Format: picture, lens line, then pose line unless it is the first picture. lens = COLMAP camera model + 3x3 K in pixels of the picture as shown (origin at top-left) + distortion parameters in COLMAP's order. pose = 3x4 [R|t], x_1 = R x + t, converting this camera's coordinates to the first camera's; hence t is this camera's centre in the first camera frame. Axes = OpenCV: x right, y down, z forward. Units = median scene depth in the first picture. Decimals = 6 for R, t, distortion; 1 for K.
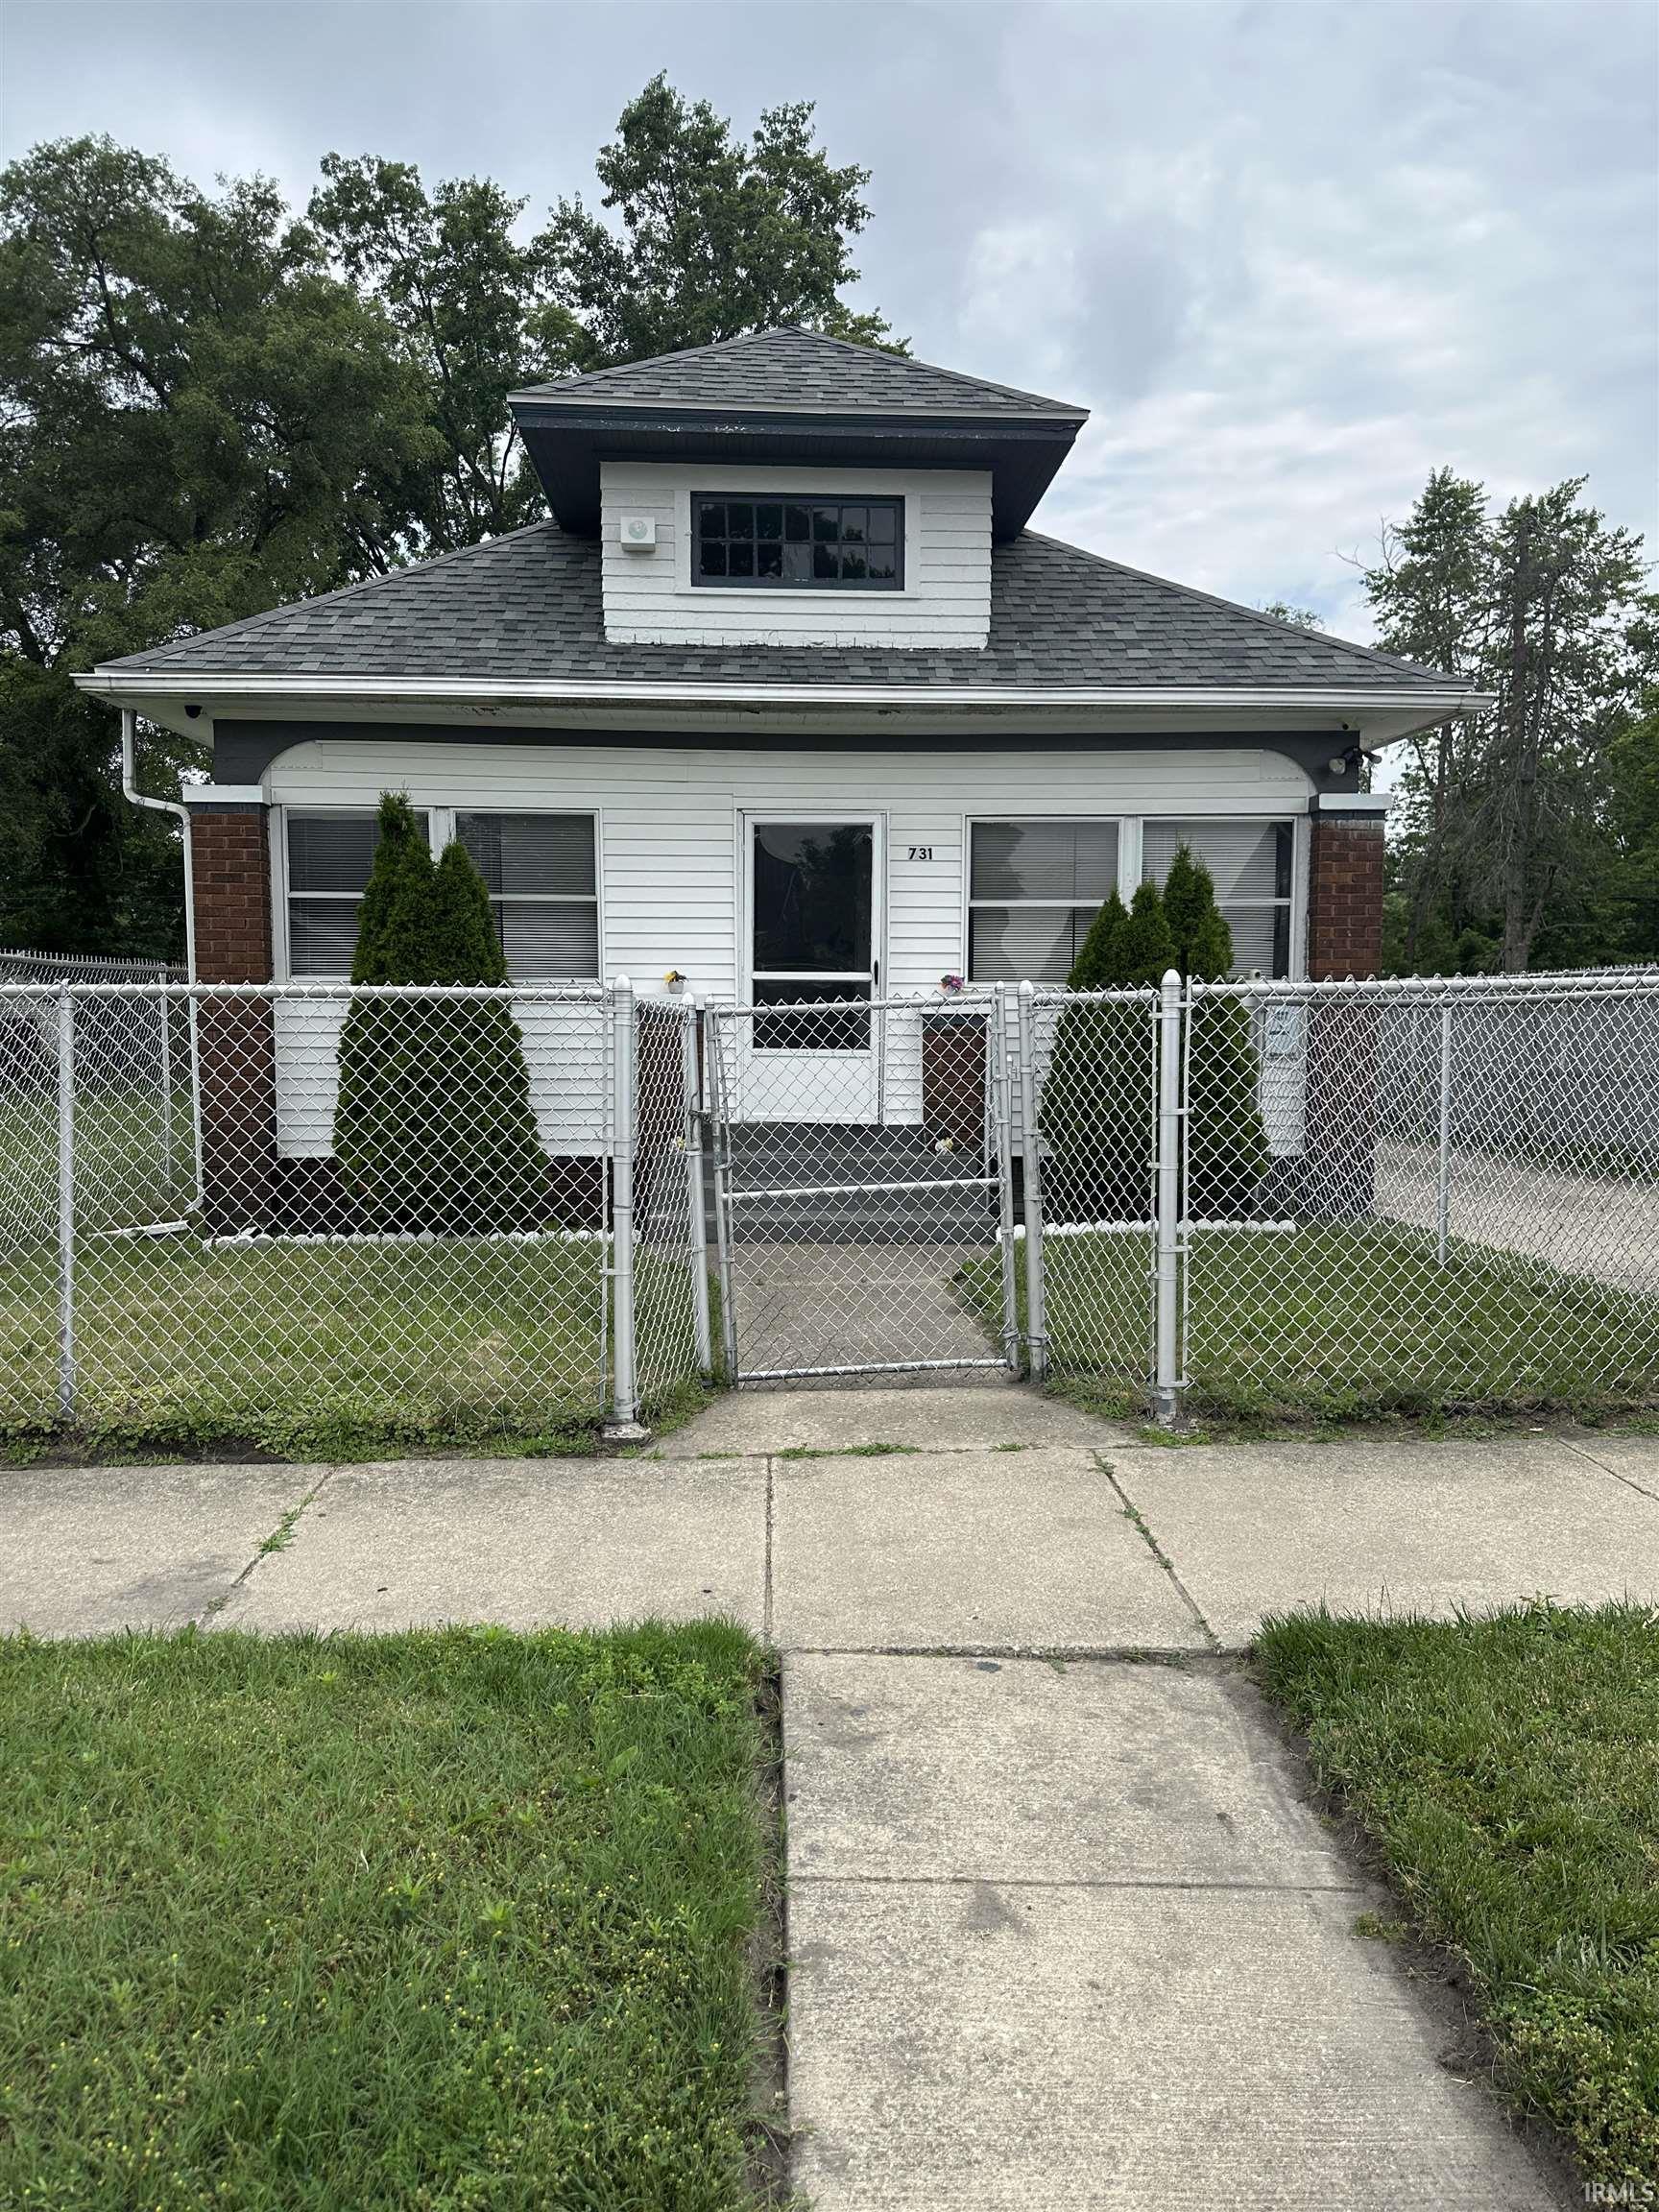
lens RADIAL K [[1524.2, 0, 829.5], [0, 1524.2, 1106.0], [0, 0, 1]] dist [0.020221, -0.004474]
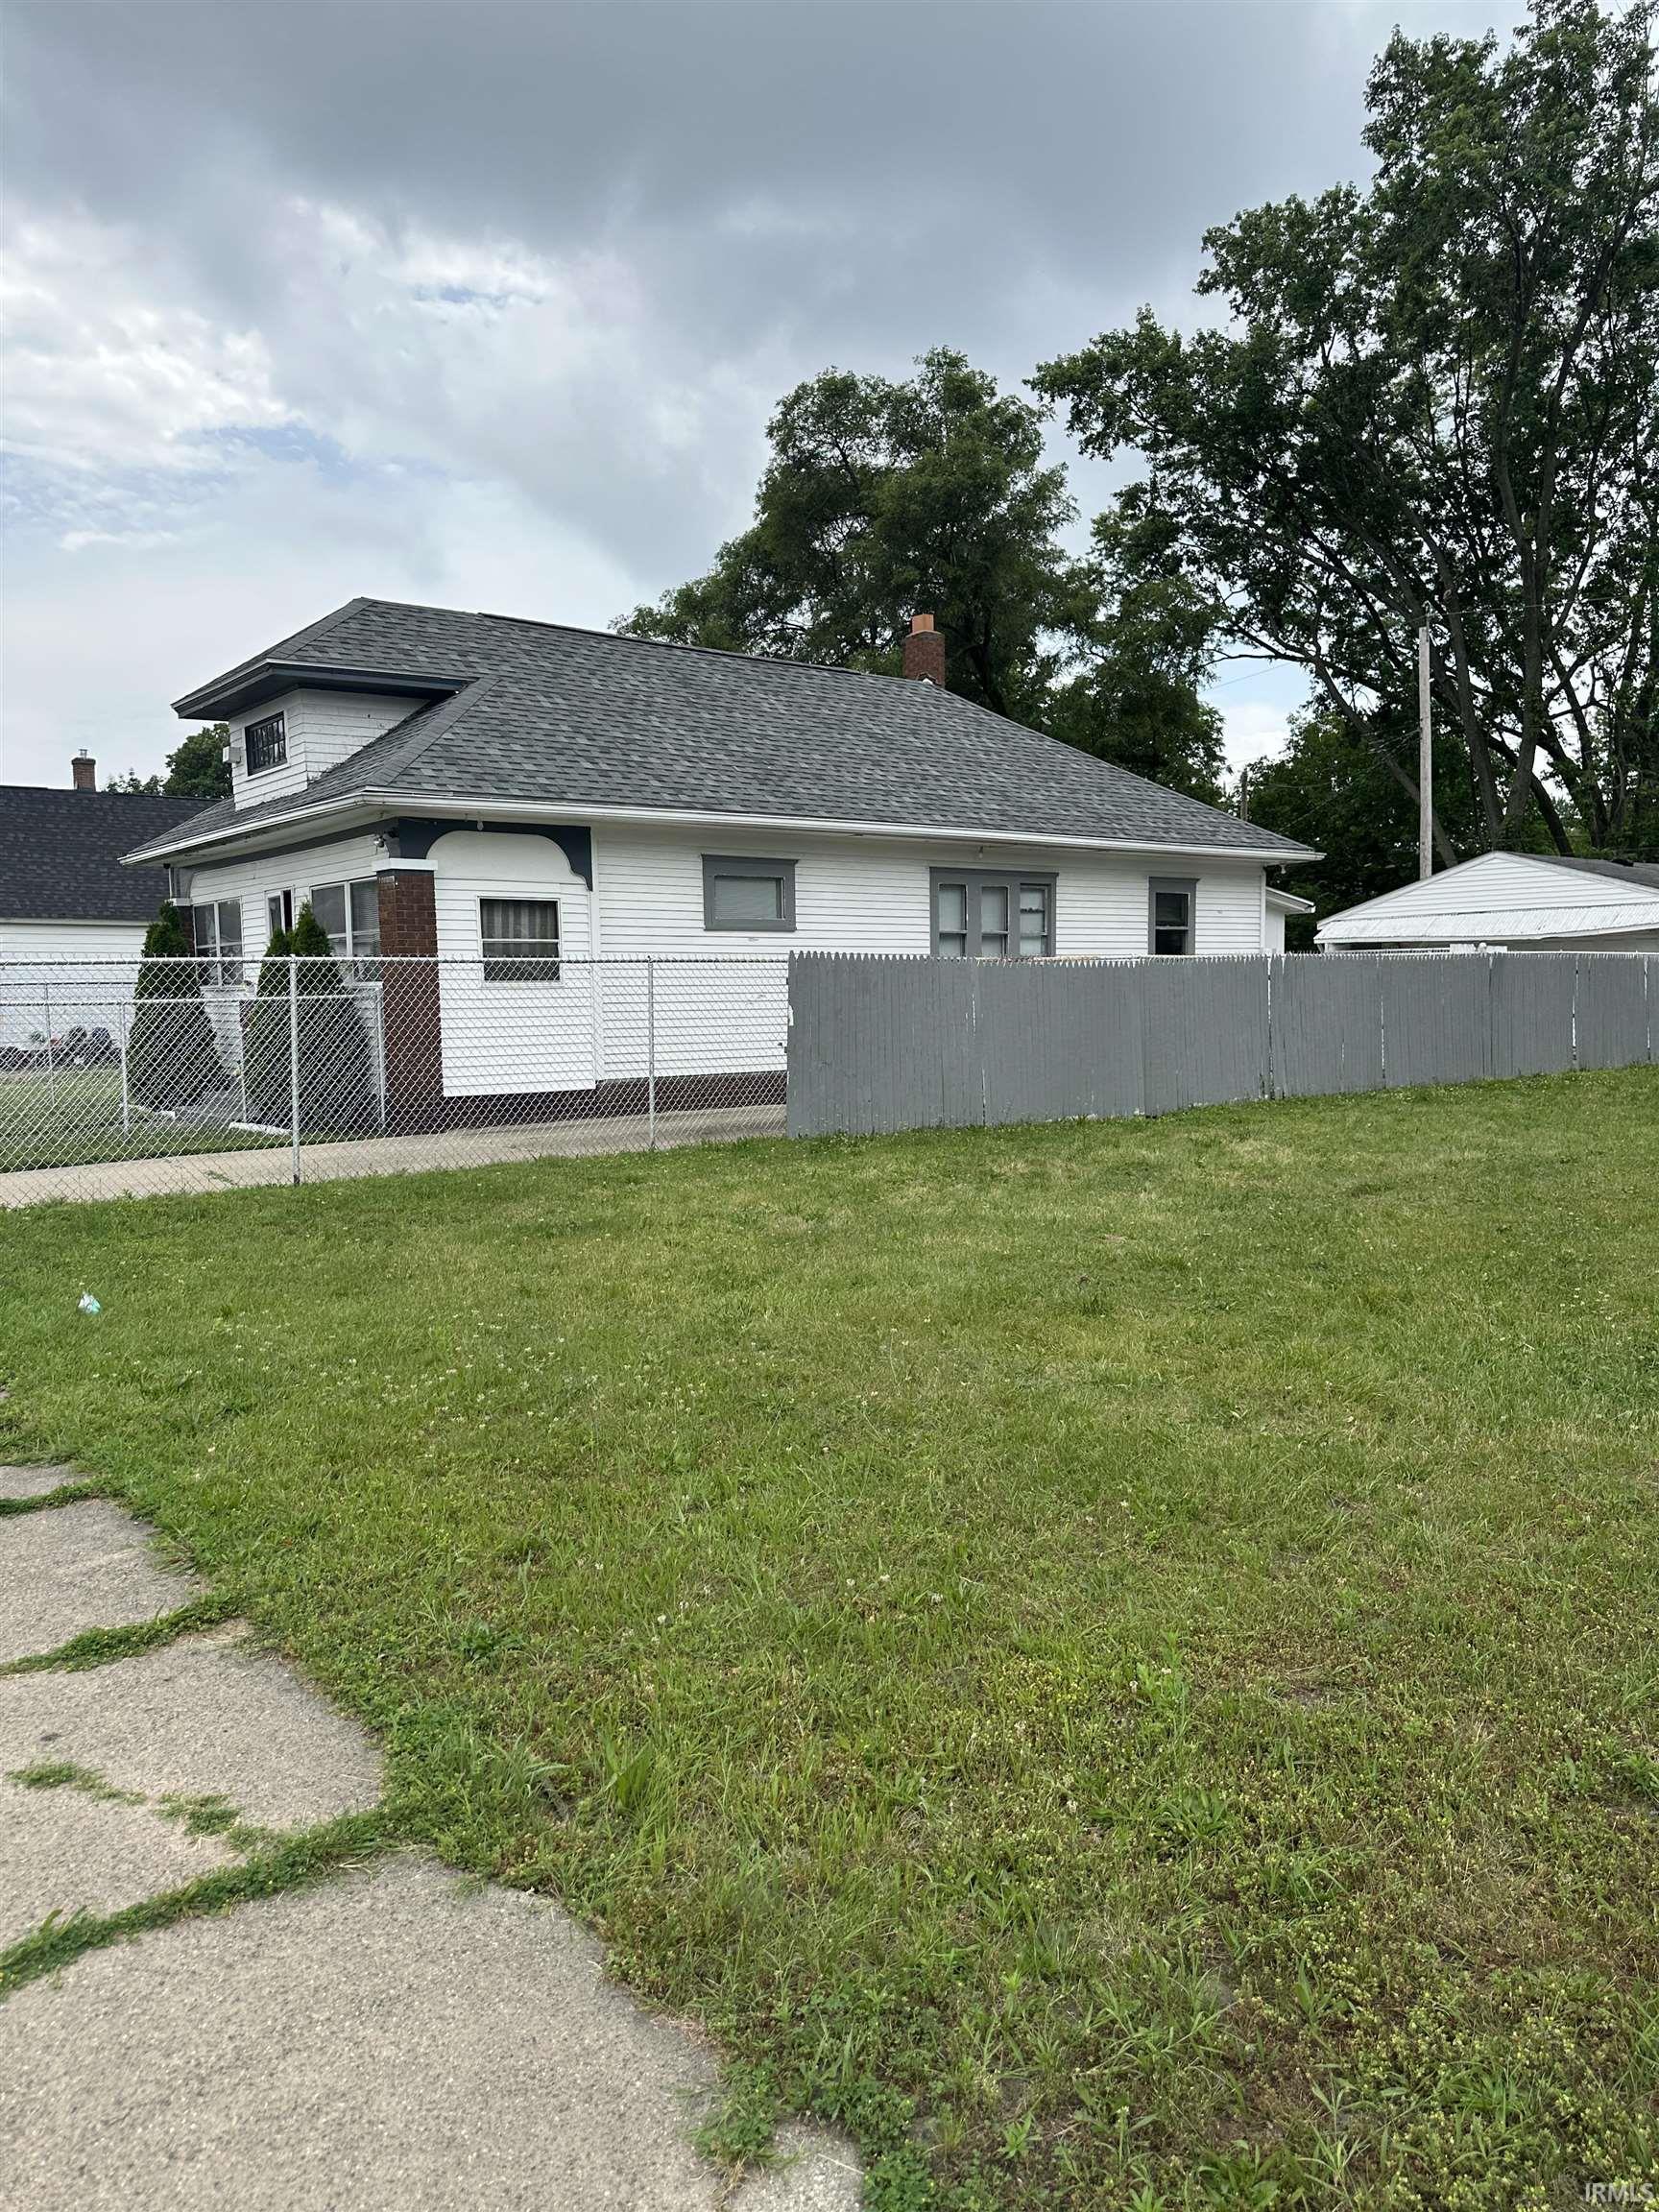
lens RADIAL K [[1547.9, 0, 829.5], [0, 1547.9, 1106.0], [0, 0, 1]] dist [0.008119, 0.001377]
pose [[0.571147, 0.061755, -0.818522, 1.816806], [-0.045238, 0.998019, 0.043731, -0.045715], [0.819600, 0.012051, 0.572809, 0.475470]]
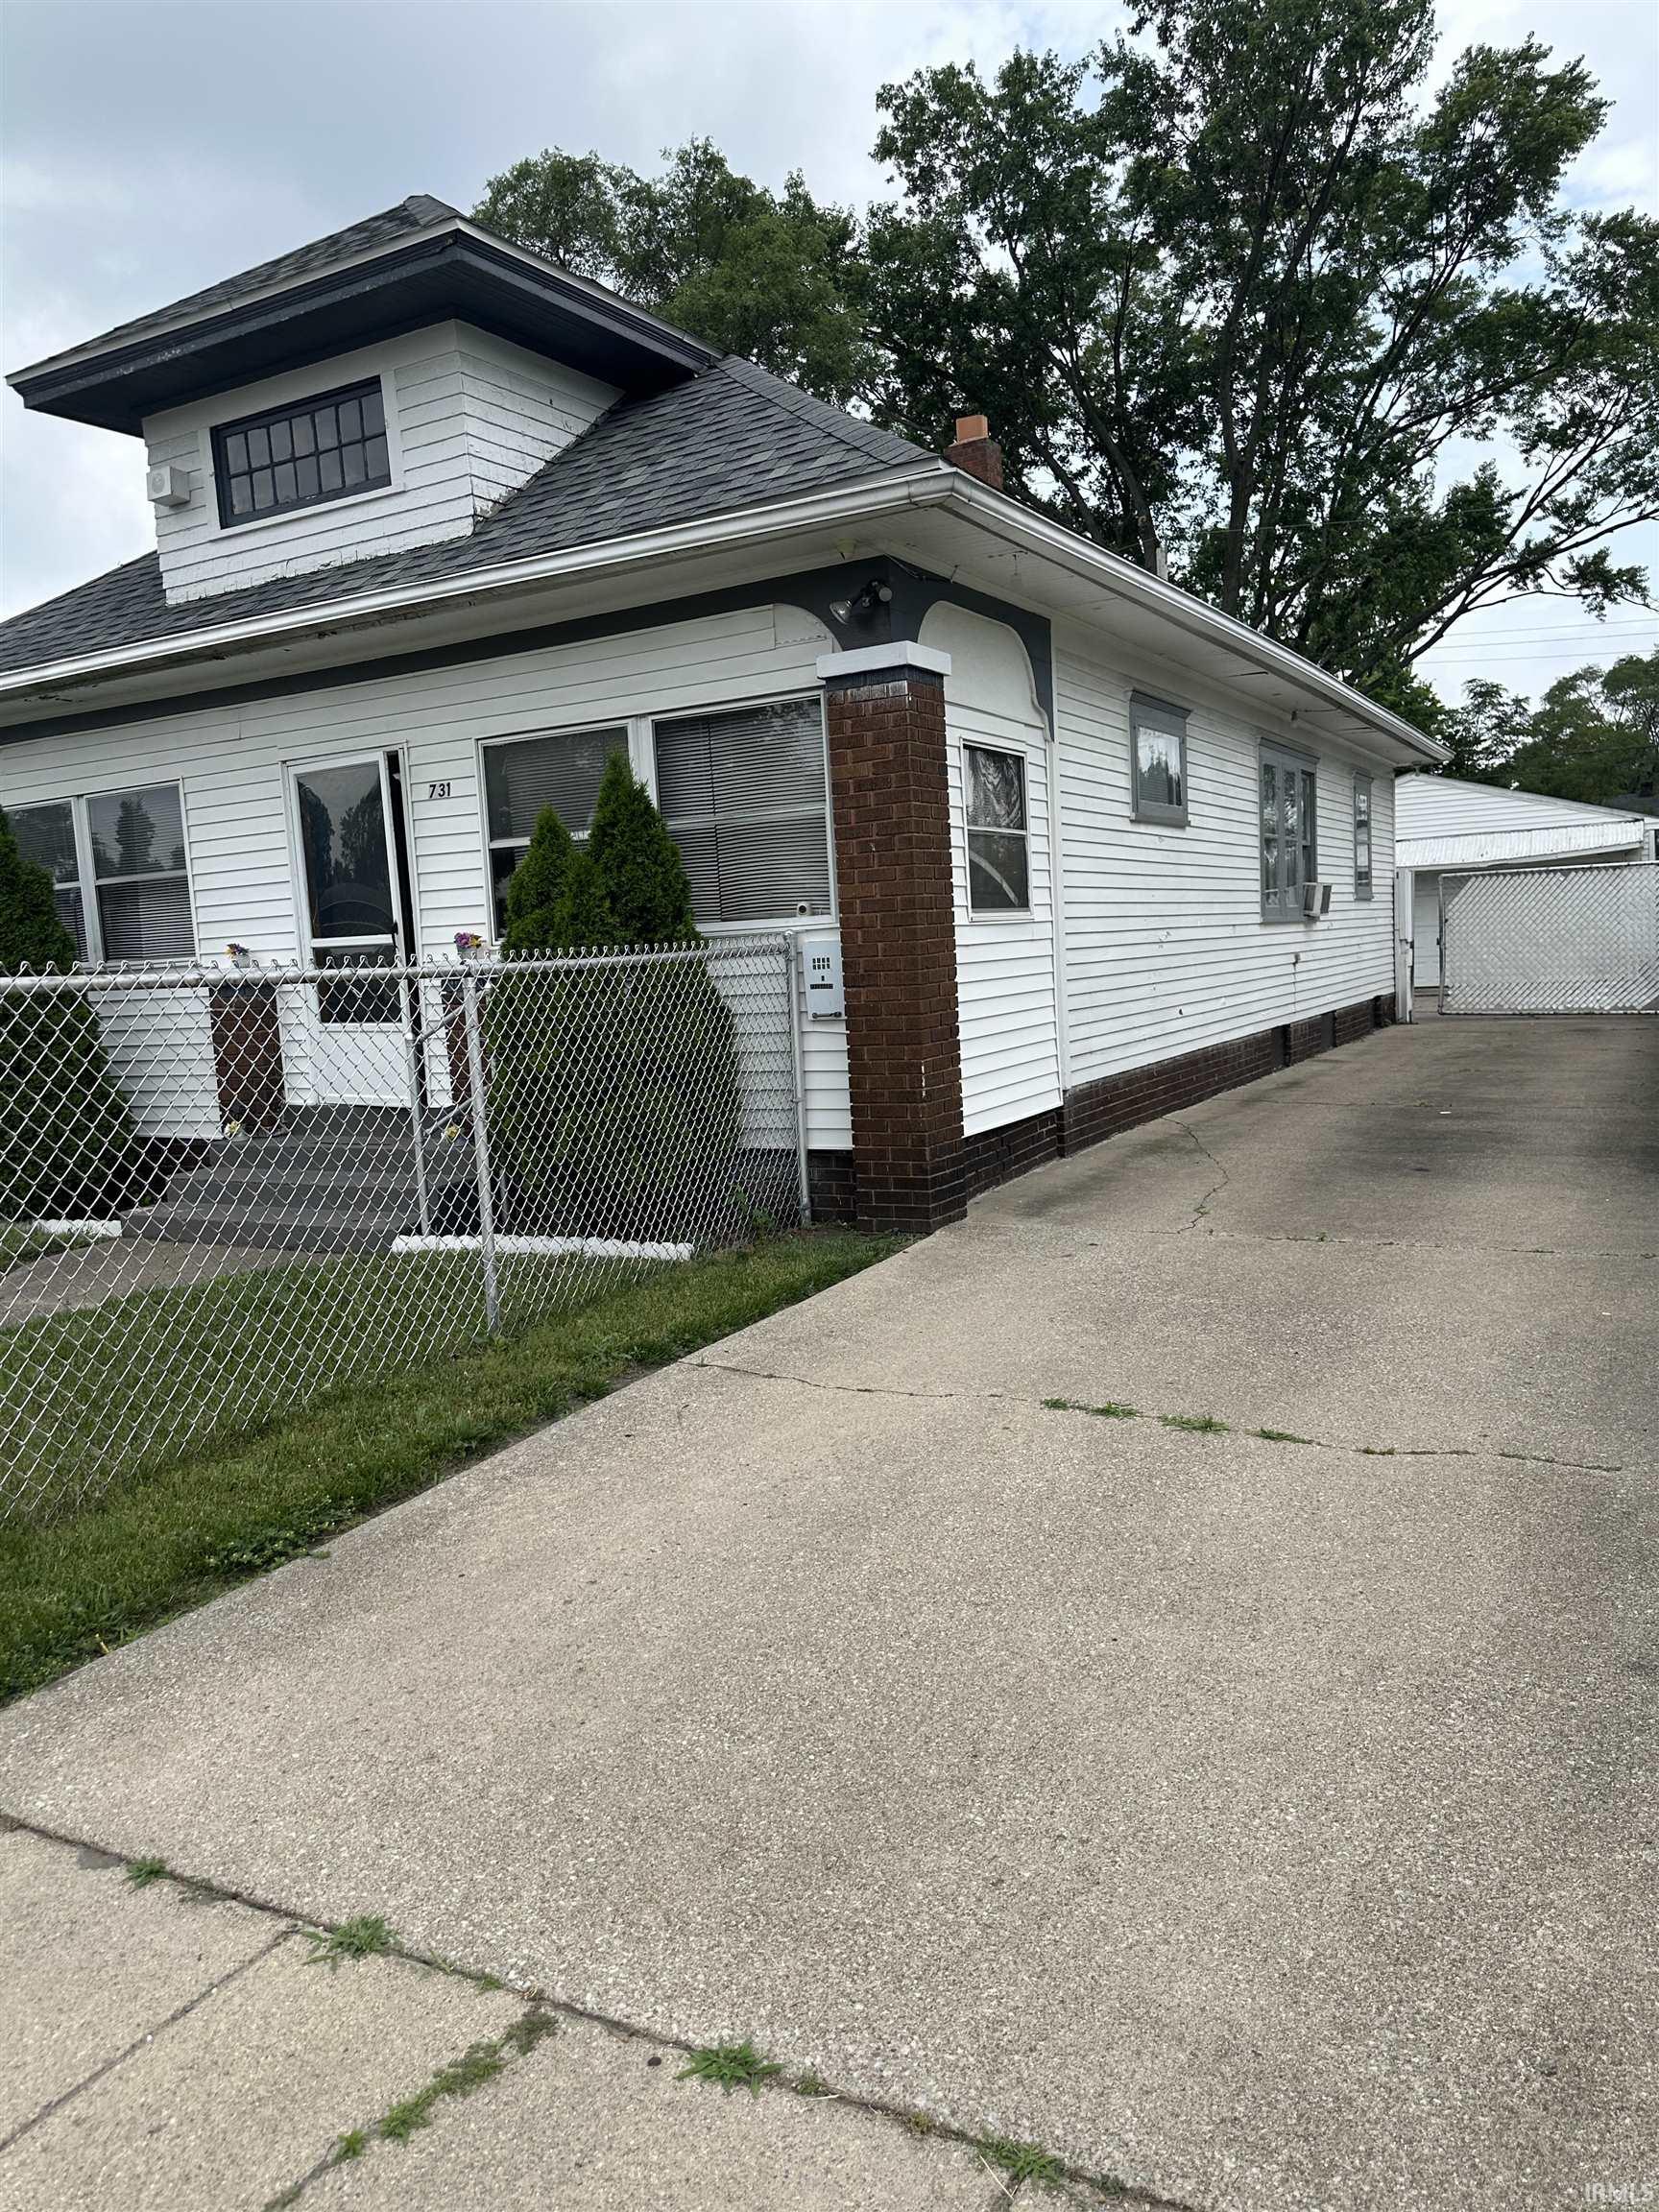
lens RADIAL K [[1586.4, 0, 829.5], [0, 1586.4, 1106.0], [0, 0, 1]] dist [-0.001766, 0.003342]
pose [[0.841661, 0.010377, -0.539907, 0.726610], [0.014891, 0.998989, 0.042415, -0.023094], [0.539802, -0.043739, 0.840655, 0.362023]]
